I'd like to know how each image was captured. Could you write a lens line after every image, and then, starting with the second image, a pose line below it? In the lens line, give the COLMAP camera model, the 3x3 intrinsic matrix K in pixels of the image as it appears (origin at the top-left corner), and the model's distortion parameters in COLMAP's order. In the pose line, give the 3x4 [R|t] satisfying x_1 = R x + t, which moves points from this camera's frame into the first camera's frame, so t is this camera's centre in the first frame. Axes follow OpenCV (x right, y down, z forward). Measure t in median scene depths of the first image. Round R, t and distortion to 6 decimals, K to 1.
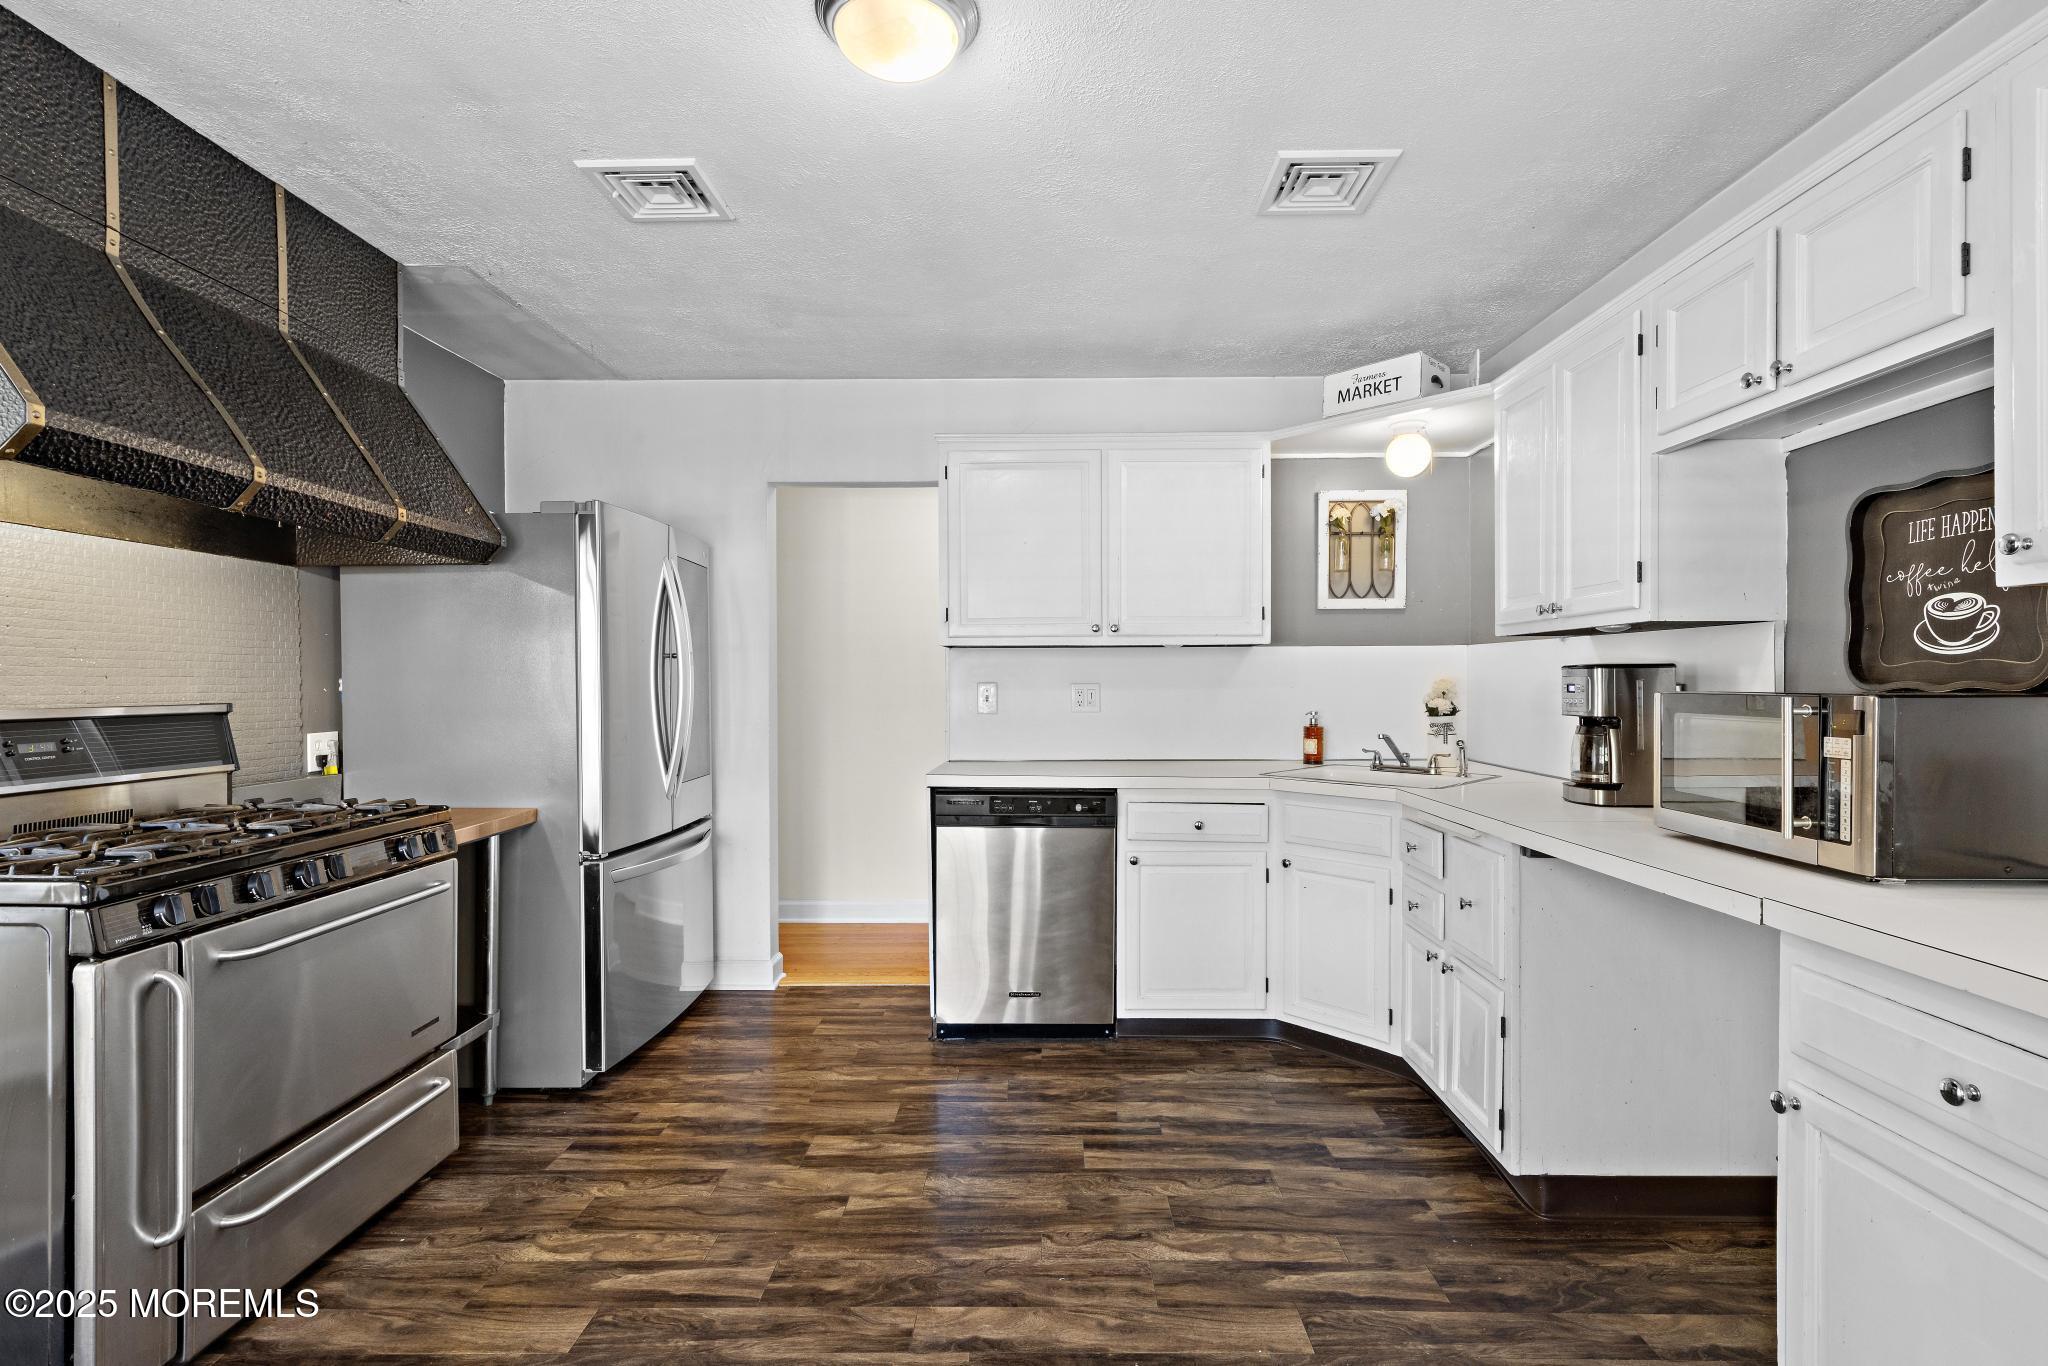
lens RADIAL K [[967.0, 0, 1028.9], [0, 967.0, 688.6], [0, 0, 1]] dist [0.006723, -0.001848]
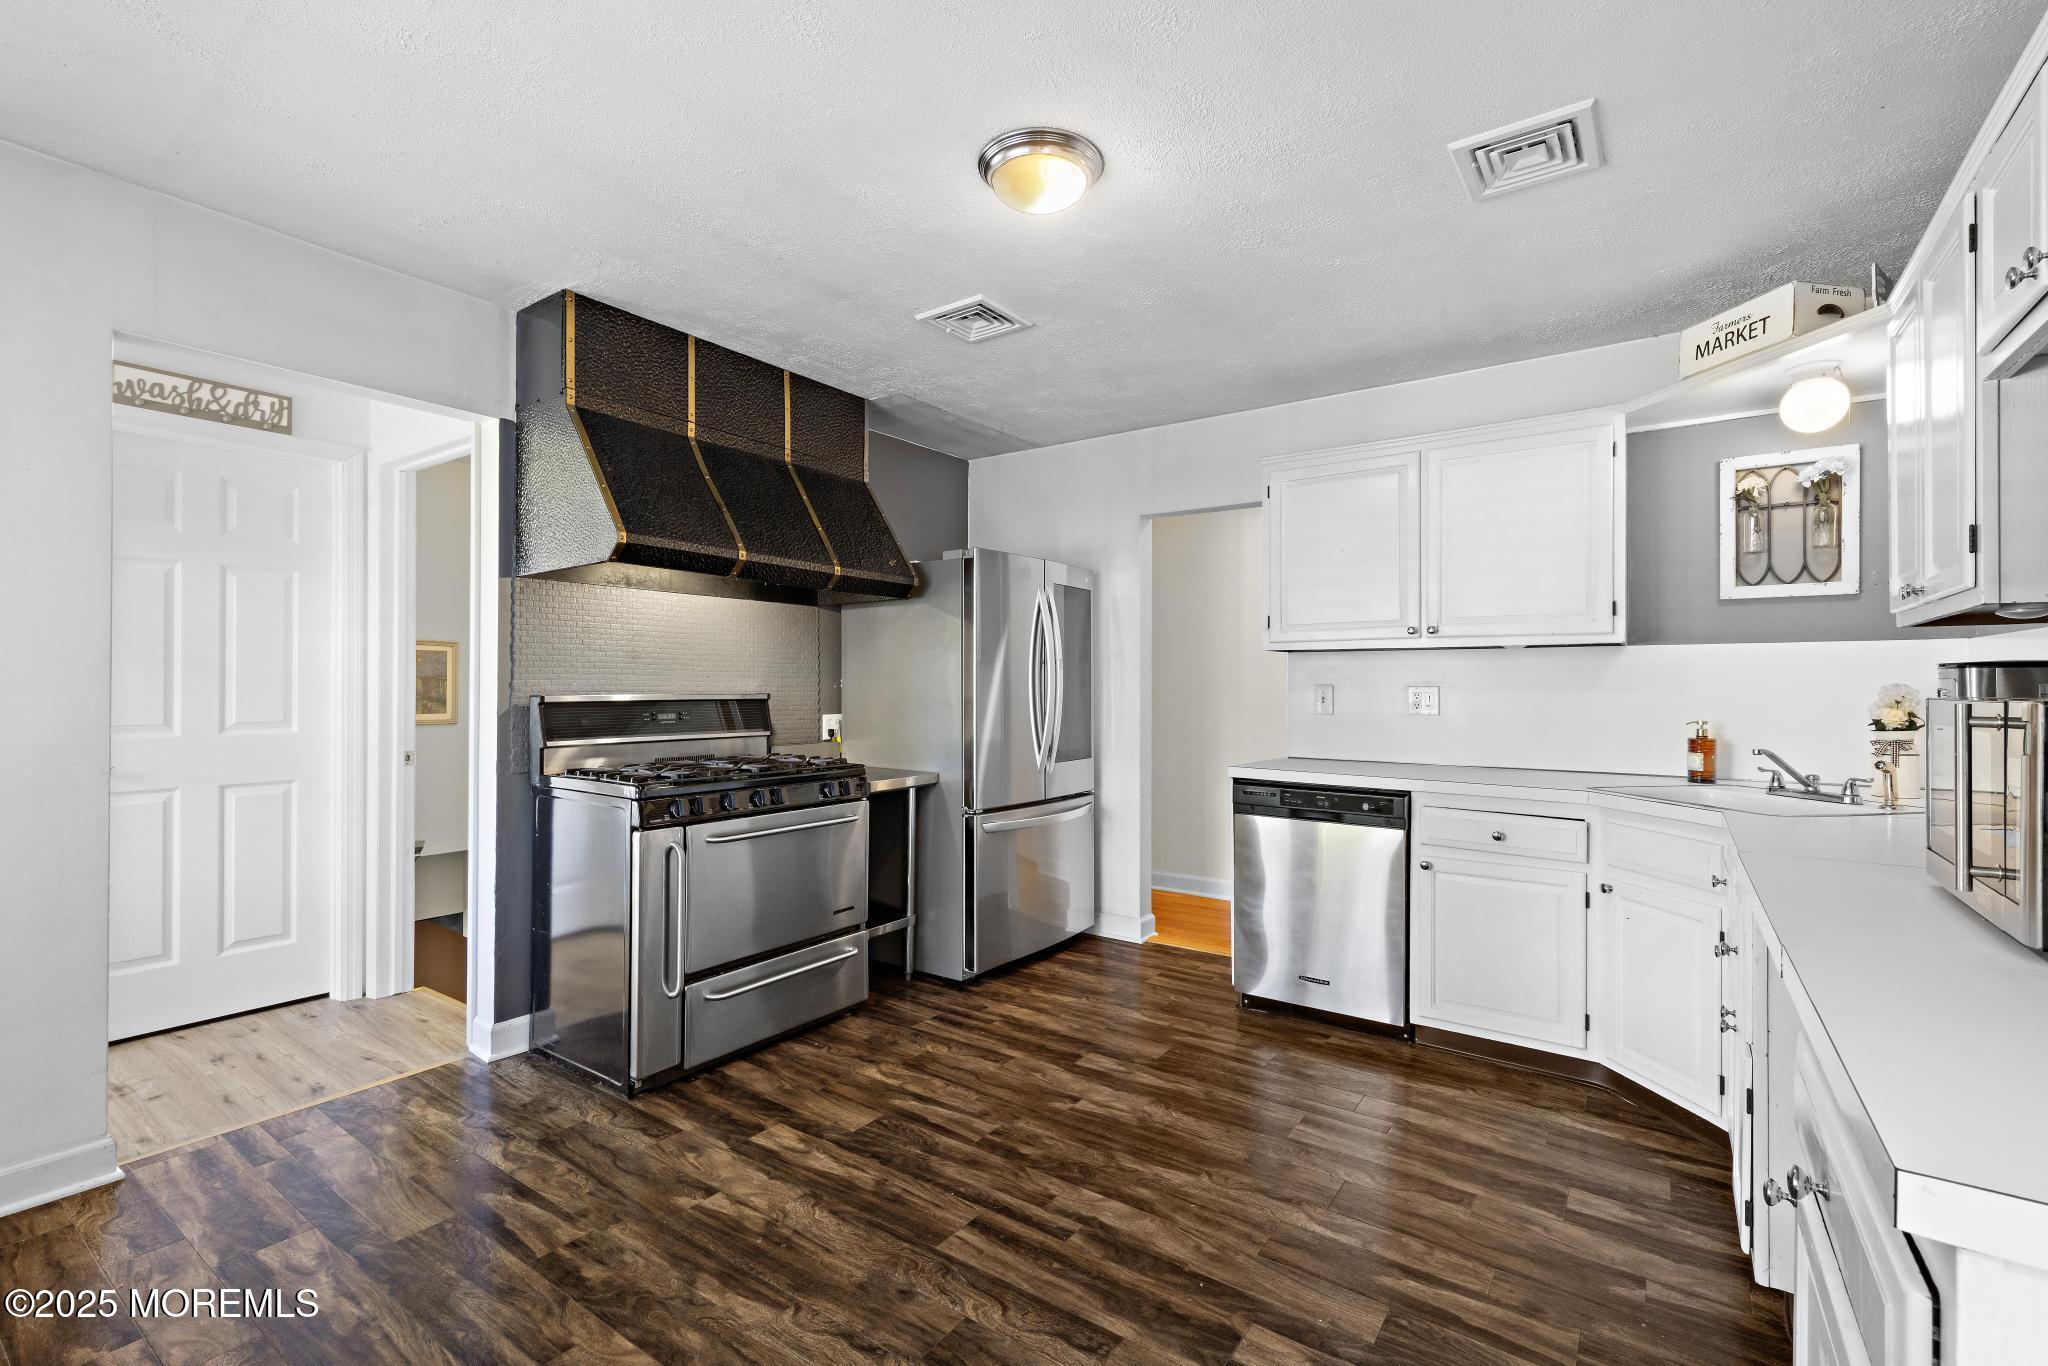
lens RADIAL K [[913.0, 0, 1018.1], [0, 913.0, 680.5], [0, 0, 1]] dist [0.009610, -0.000801]
pose [[0.818521, 0.002919, -0.574469, 0.336488], [-0.010559, 0.999895, -0.009964, 0.003334], [0.574379, 0.014222, 0.818466, -0.006045]]
